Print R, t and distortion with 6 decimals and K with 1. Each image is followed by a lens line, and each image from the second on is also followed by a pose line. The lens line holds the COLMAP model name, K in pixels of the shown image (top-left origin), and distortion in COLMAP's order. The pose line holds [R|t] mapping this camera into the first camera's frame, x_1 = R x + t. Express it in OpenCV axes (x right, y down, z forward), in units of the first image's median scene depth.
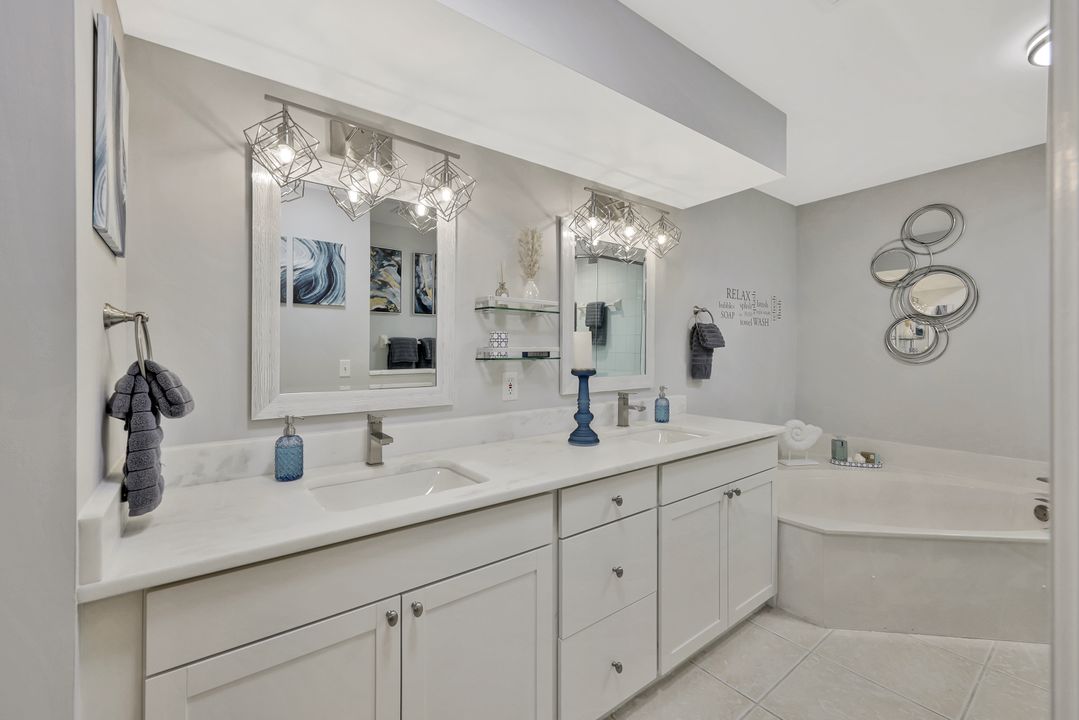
lens RADIAL K [[436.5, 0, 539.3], [0, 436.5, 355.4], [0, 0, 1]] dist [0.001370, 0.000077]
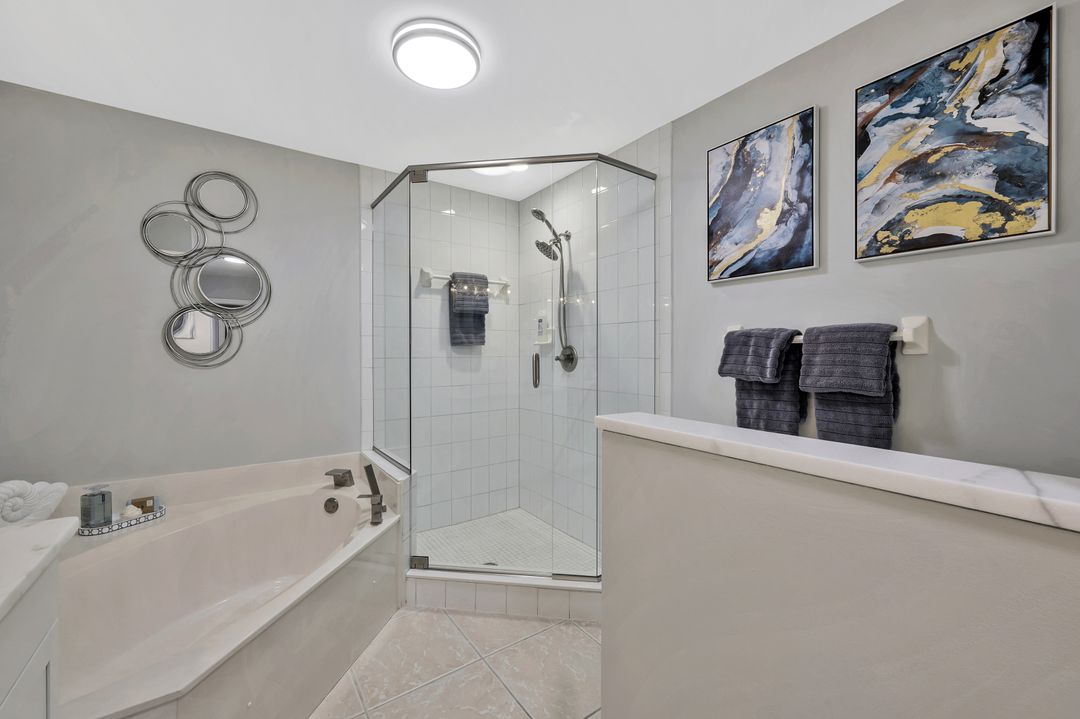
lens RADIAL K [[436.9, 0, 540.3], [0, 436.9, 358.9], [0, 0, 1]] dist [0.001370, 0.000077]
pose [[0.029834, -0.003736, 0.999548, 0.090324], [0.004141, 0.999985, 0.003614, 0.004431], [-0.999546, 0.004032, 0.029849, 0.368683]]
